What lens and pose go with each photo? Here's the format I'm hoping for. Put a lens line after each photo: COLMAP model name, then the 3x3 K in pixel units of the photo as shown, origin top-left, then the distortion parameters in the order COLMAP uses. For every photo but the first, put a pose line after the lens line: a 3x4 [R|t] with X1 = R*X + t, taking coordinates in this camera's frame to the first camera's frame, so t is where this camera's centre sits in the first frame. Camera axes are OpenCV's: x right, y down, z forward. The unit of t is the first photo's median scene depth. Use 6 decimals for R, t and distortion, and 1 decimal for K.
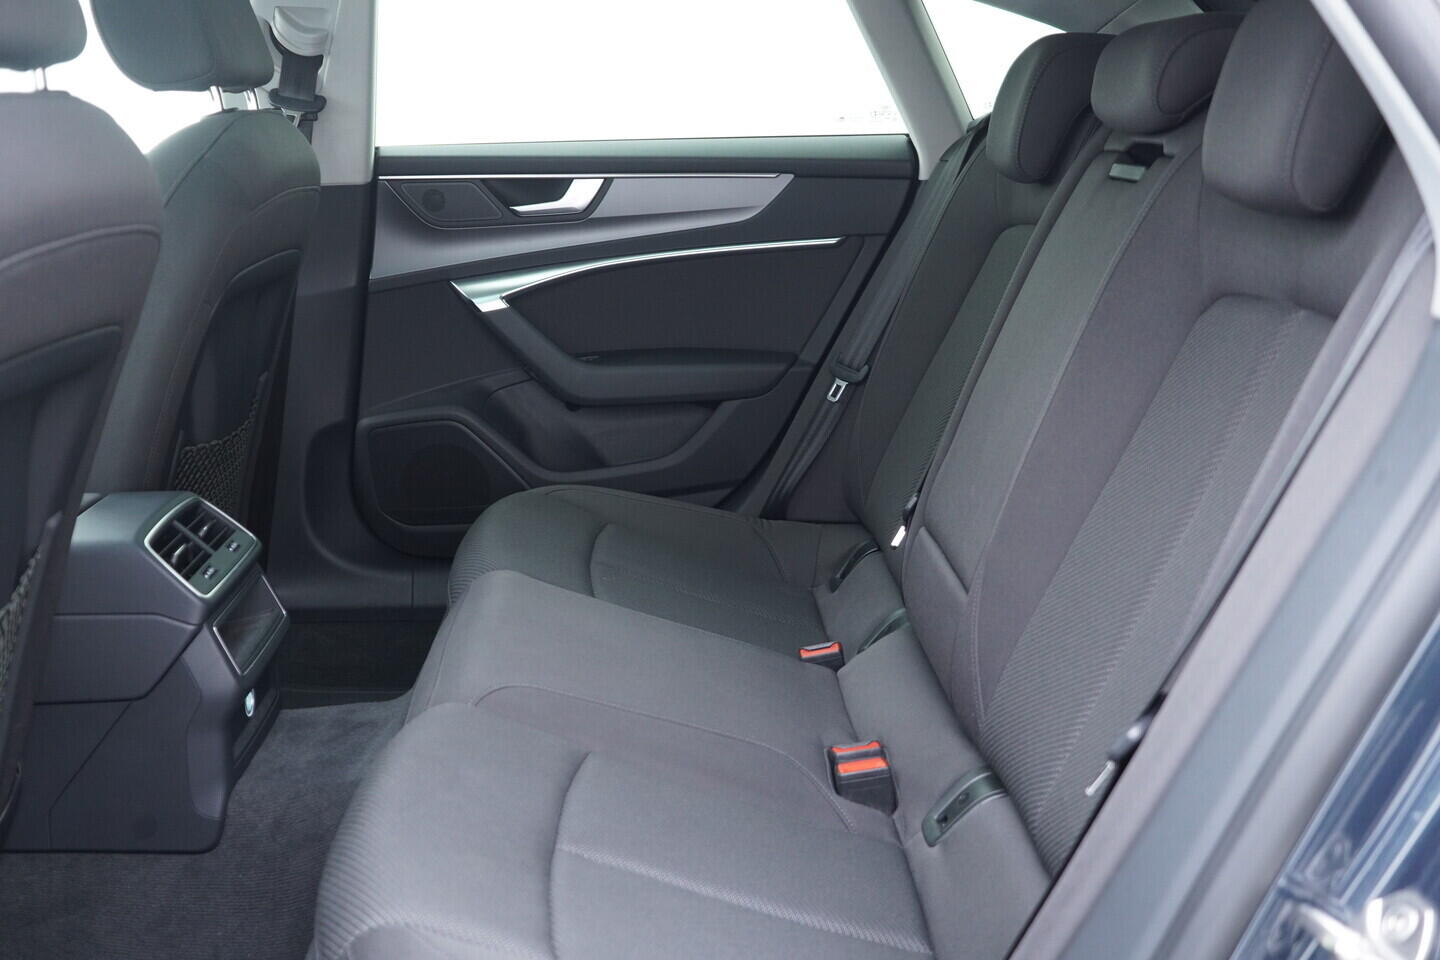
lens RADIAL K [[1478.7, 0, 718.8], [0, 1478.7, 479.8], [0, 0, 1]] dist [0.002804, 0.000000]
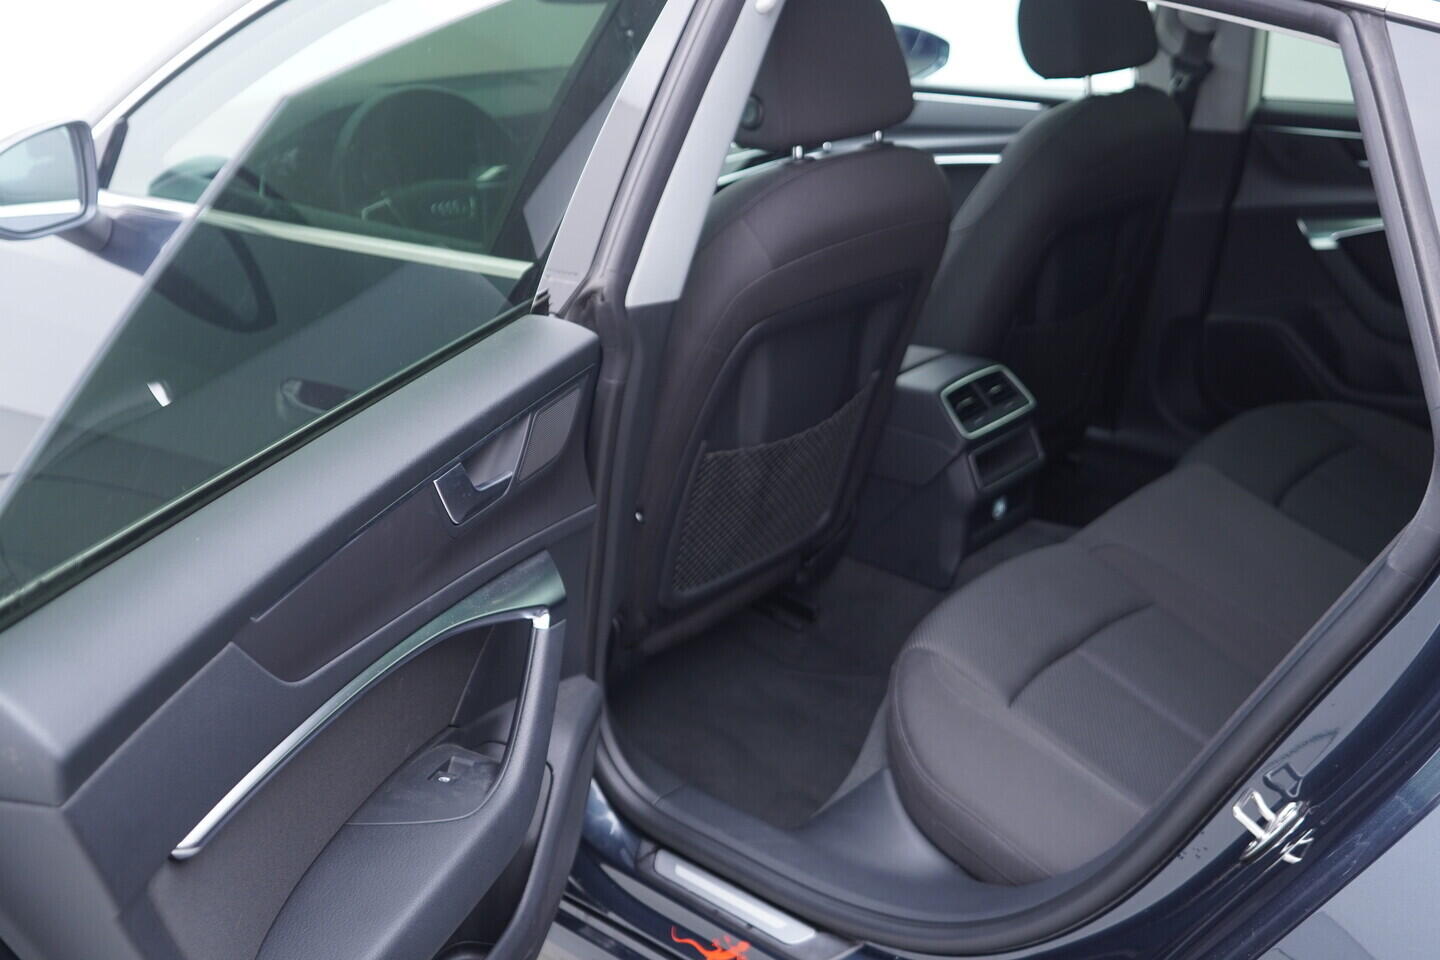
lens RADIAL K [[1478.7, 0, 723.3], [0, 1478.7, 480.8], [0, 0, 1]] dist [0.002804, 0.000000]
pose [[0.728362, 0.259567, -0.634125, 0.322678], [-0.166149, 0.964755, 0.204064, -0.104351], [0.664743, -0.043273, 0.745817, -0.234230]]
